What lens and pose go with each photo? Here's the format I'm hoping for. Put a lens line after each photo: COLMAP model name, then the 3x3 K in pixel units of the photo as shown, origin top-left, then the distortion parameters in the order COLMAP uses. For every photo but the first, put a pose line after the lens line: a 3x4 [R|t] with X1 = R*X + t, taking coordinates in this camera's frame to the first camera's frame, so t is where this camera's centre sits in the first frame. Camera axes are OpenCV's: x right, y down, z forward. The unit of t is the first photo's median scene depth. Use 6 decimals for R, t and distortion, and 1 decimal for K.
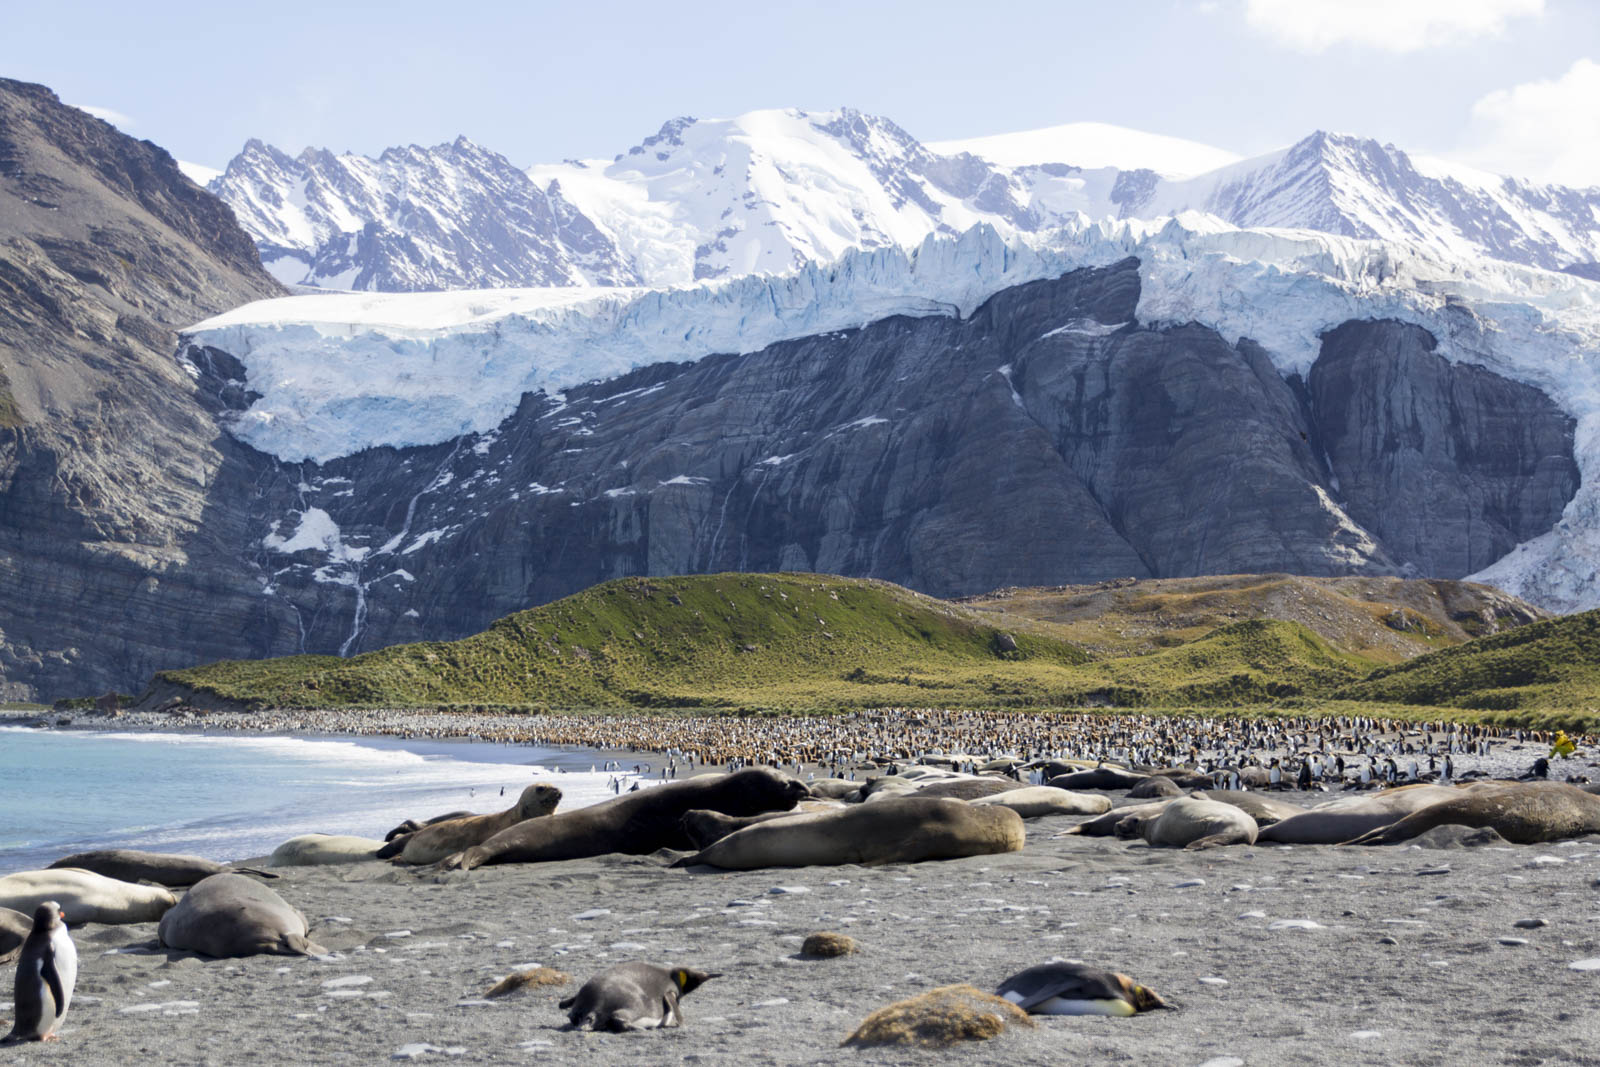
lens RADIAL K [[3009.3, 0, 800.3], [0, 3009.3, 586.1], [0, 0, 1]] dist [0.267094, -0.033035]
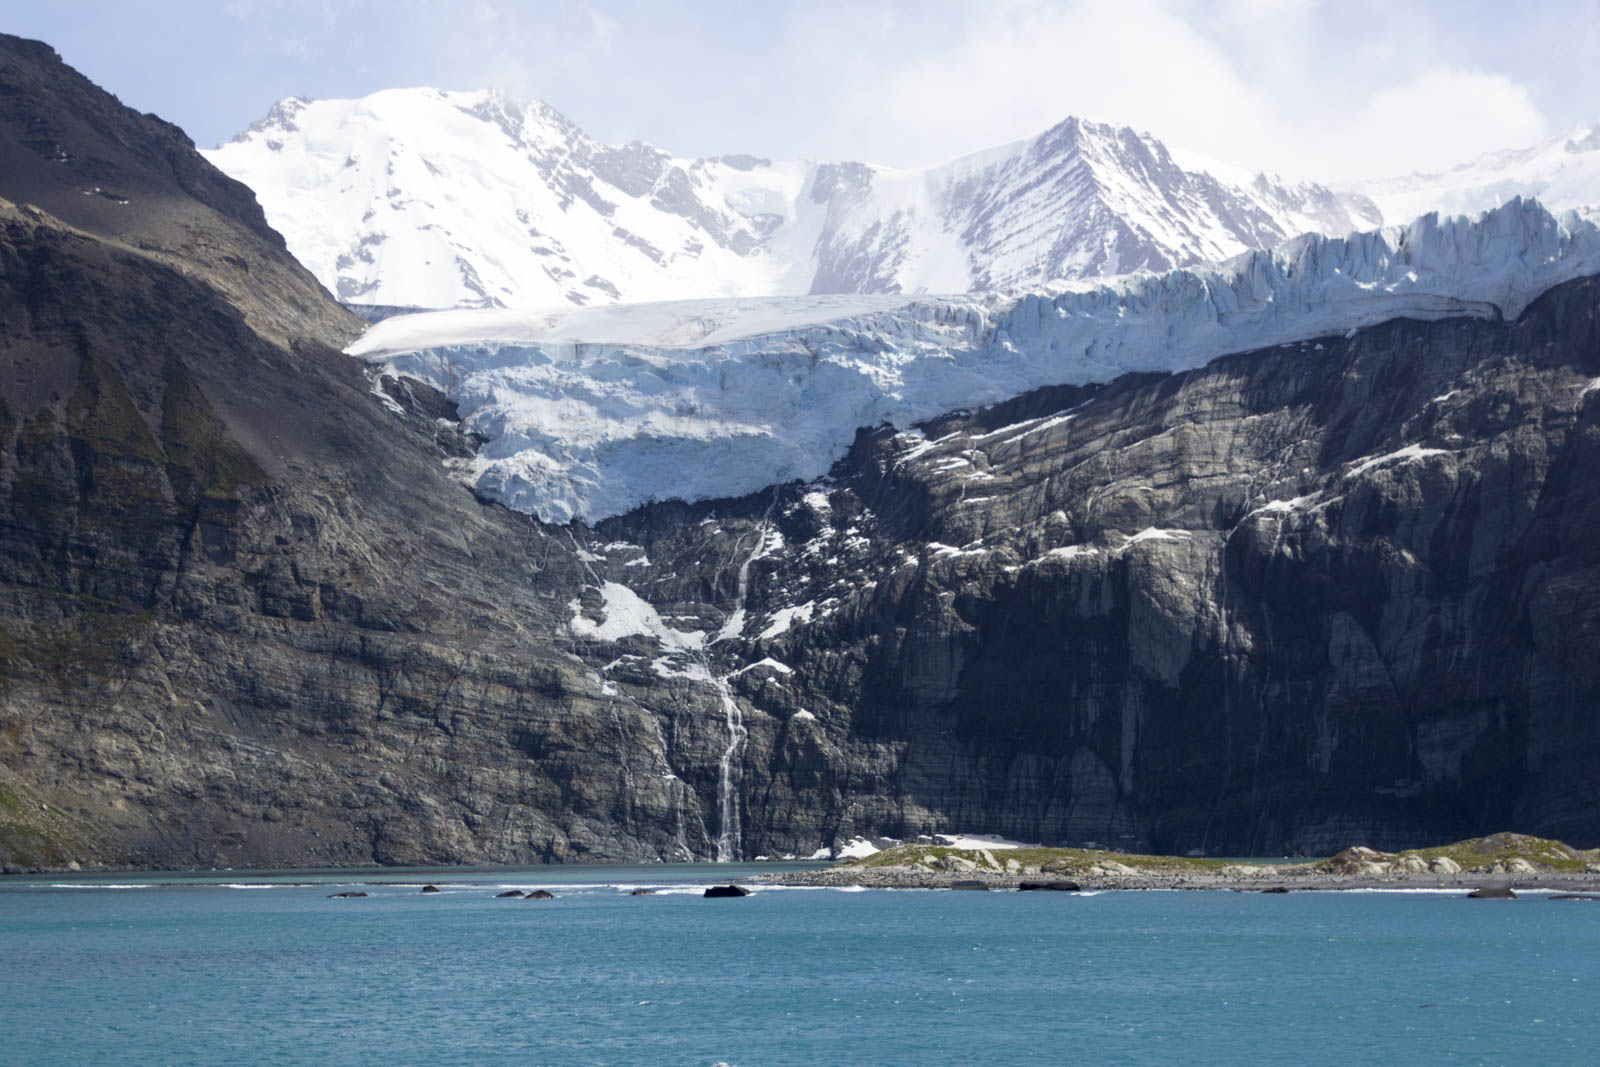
lens RADIAL K [[3570.0, 0, 766.7], [0, 3570.0, 690.0], [0, 0, 1]] dist [0.212436, 0.281163]
pose [[0.986808, -0.027667, 0.159512, -0.250737], [0.026523, 0.999605, 0.009298, -0.005366], [-0.159706, -0.004944, 0.987152, 0.087451]]
